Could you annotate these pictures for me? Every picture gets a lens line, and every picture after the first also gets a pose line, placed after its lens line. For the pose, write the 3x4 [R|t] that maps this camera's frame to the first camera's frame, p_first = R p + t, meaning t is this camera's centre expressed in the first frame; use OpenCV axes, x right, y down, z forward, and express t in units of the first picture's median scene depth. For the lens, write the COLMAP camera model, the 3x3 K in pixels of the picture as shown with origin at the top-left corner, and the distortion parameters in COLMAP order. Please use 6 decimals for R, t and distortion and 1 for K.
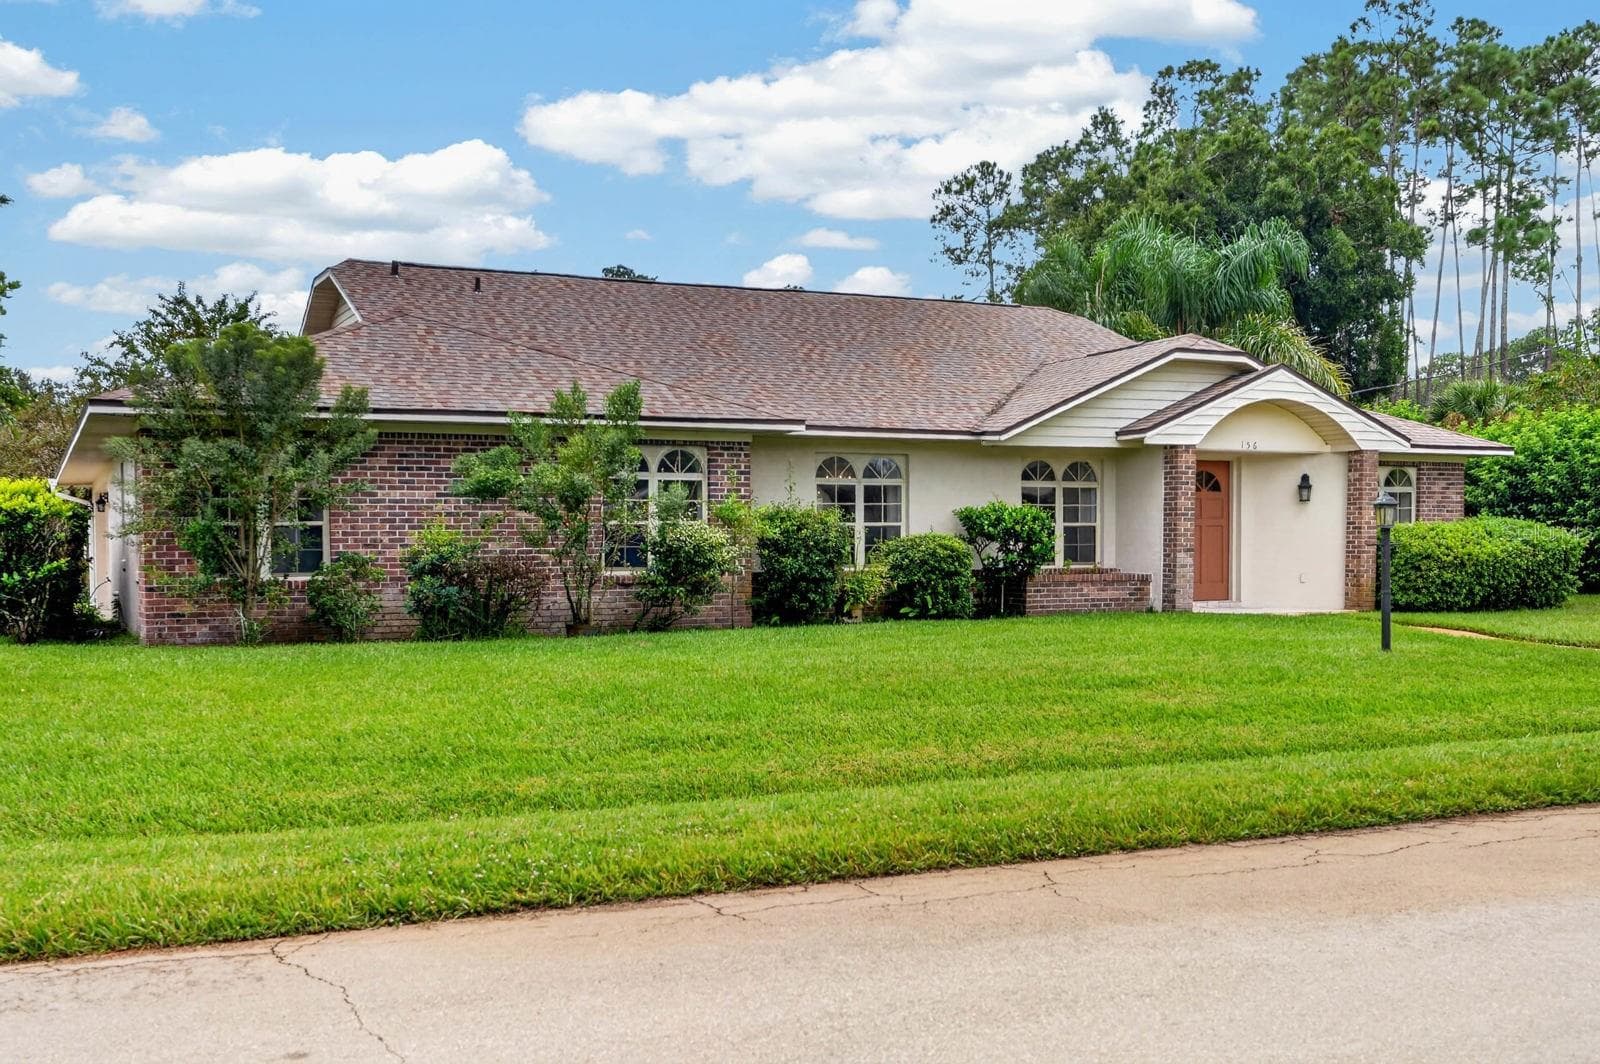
lens RADIAL K [[1691.7, 0, 844.4], [0, 1691.7, 591.7], [0, 0, 1]] dist [0.112019, -0.553759]
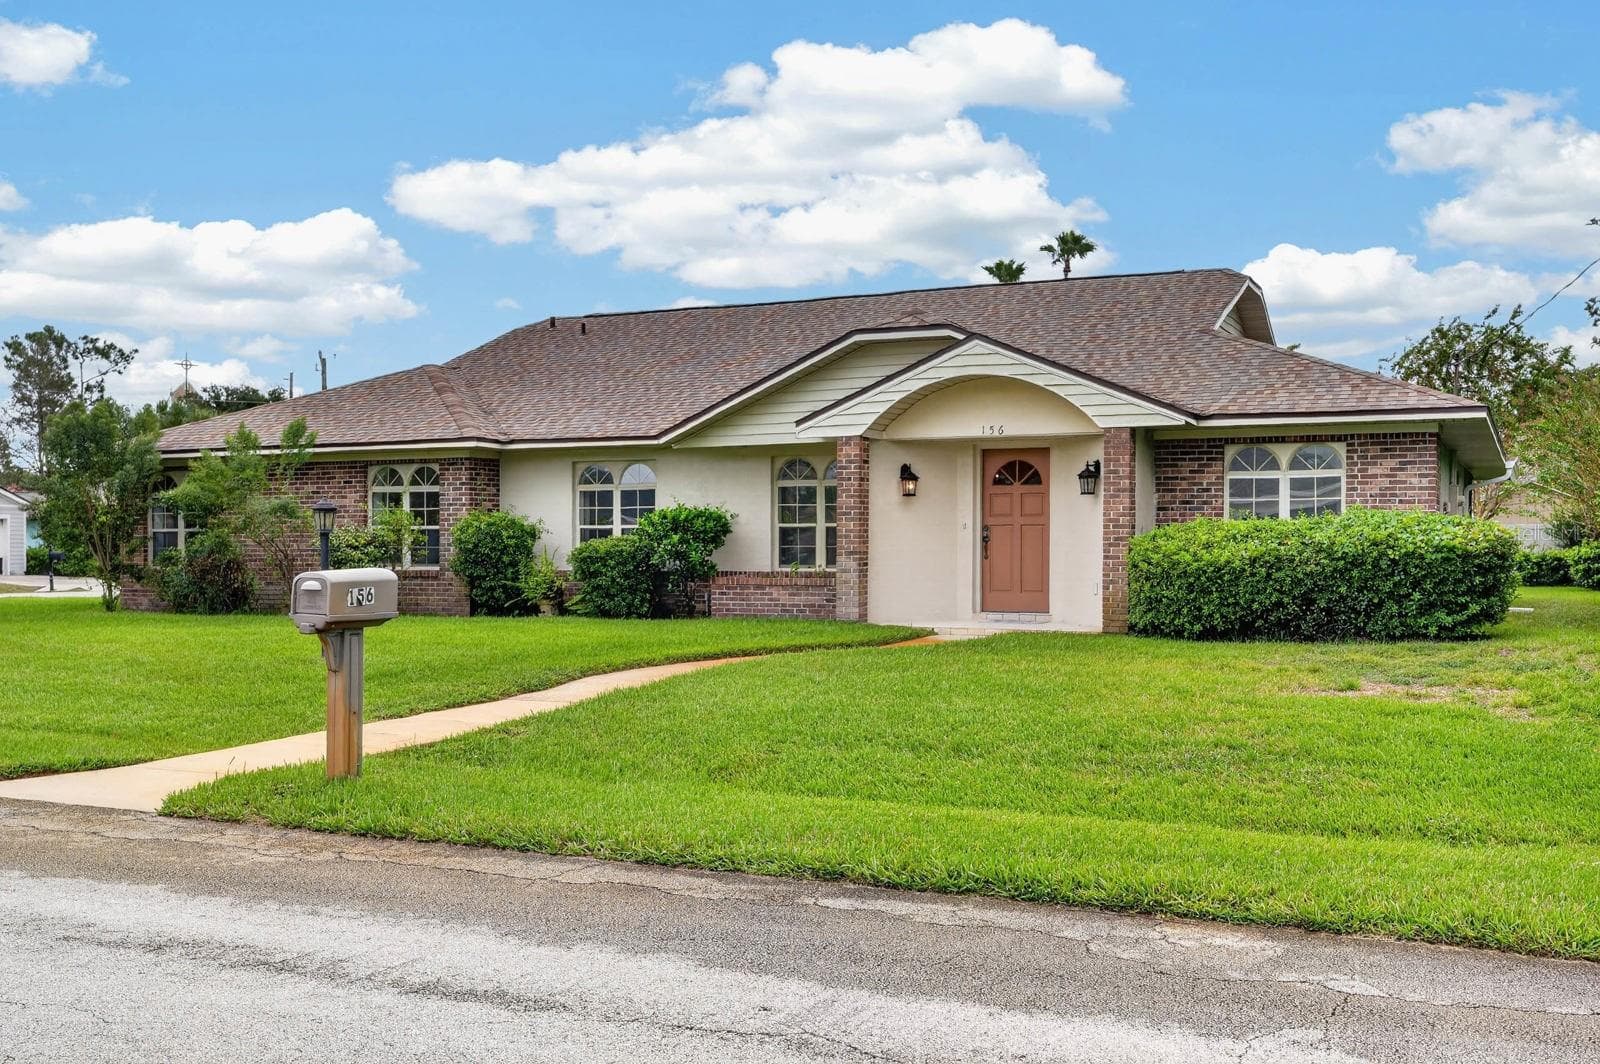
lens RADIAL K [[1586.5, 0, 803.1], [0, 1586.5, 479.5], [0, 0, 1]] dist [-0.068106, -0.003614]
pose [[0.604598, -0.029982, -0.795966, 0.847292], [-0.024979, 0.998086, -0.056569, -0.015169], [0.796139, 0.054084, 0.602692, 0.470885]]
